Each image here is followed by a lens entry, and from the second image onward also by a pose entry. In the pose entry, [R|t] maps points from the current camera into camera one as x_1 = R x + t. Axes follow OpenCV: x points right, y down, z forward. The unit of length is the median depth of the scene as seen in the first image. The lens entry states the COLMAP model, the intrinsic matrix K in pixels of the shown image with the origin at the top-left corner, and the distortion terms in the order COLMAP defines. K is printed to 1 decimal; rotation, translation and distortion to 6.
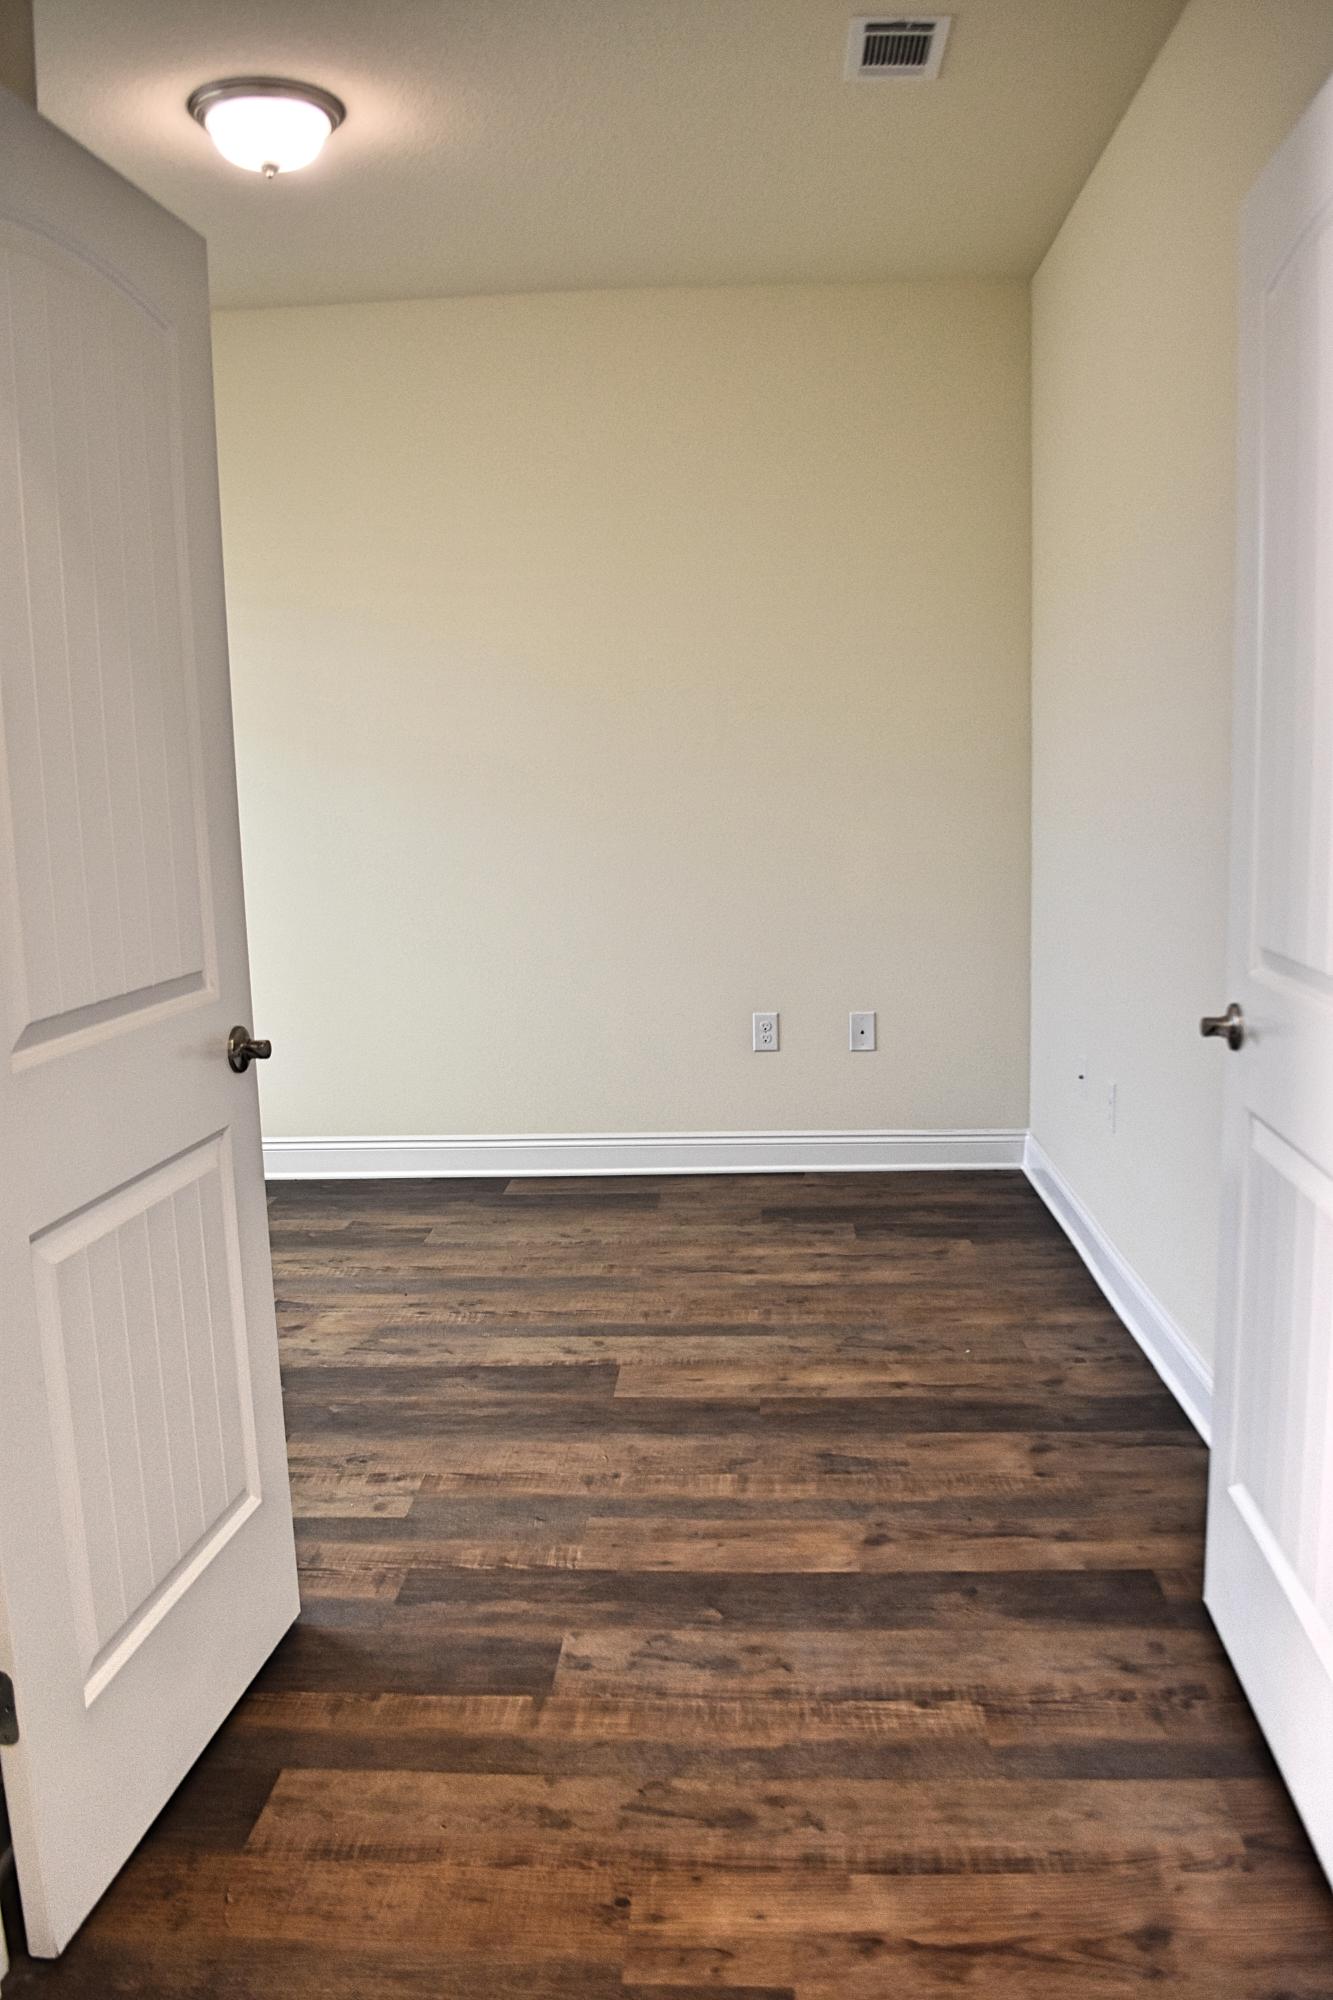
lens RADIAL K [[1592.7, 0, 714.9], [0, 1592.7, 1006.4], [0, 0, 1]] dist [-0.078487, 0.008896]
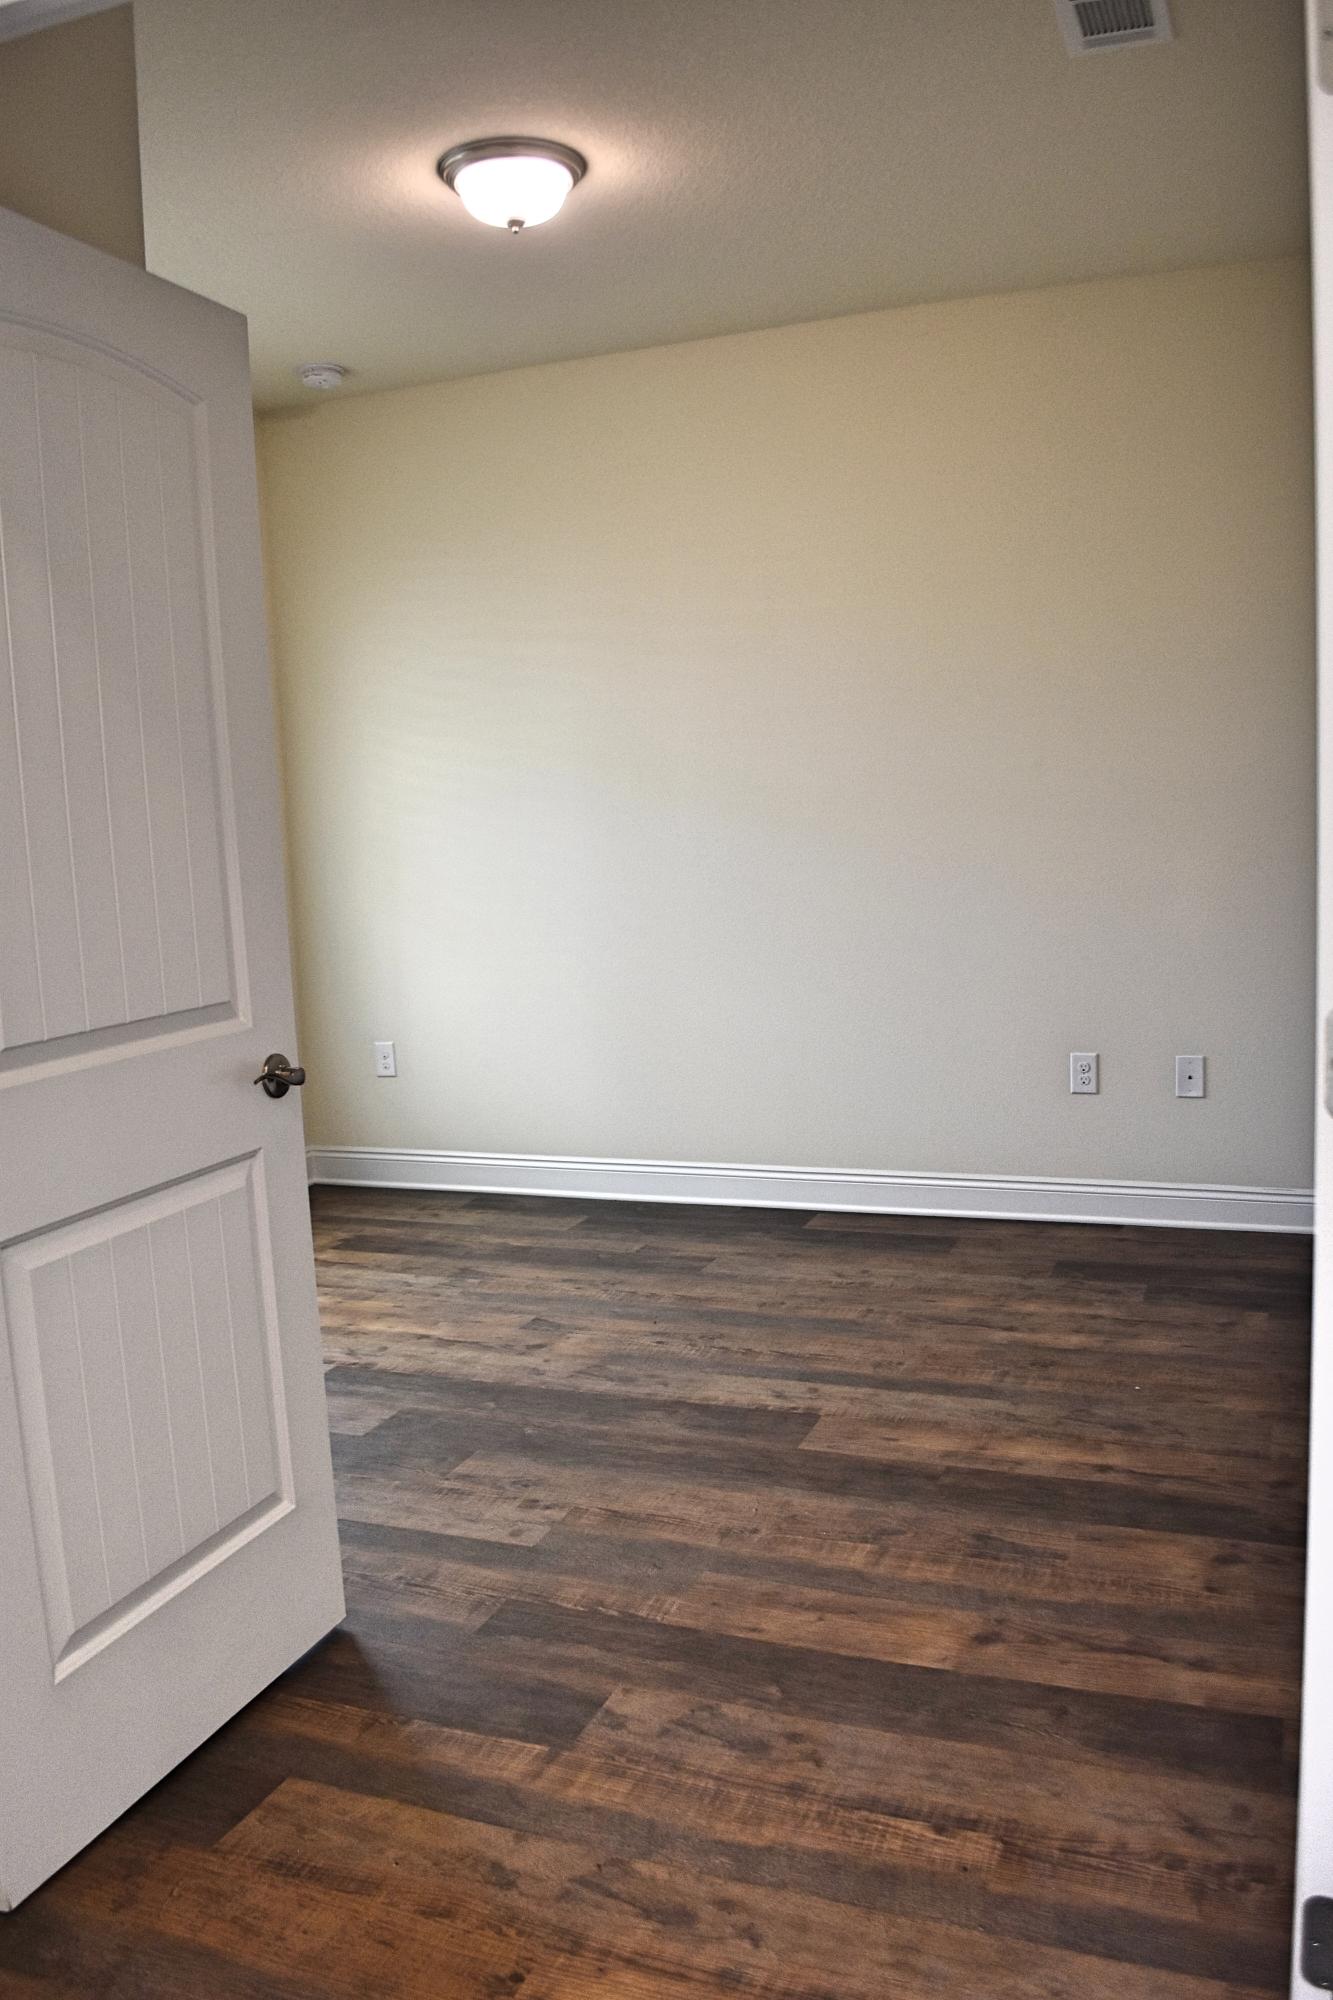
lens RADIAL K [[1592.7, 0, 714.9], [0, 1592.7, 1006.4], [0, 0, 1]] dist [-0.078487, 0.008896]
pose [[0.946489, 0.023978, -0.321844, 0.231649], [-0.029000, 0.999521, -0.010817, -0.012729], [0.321431, 0.019572, 0.946731, 0.079204]]
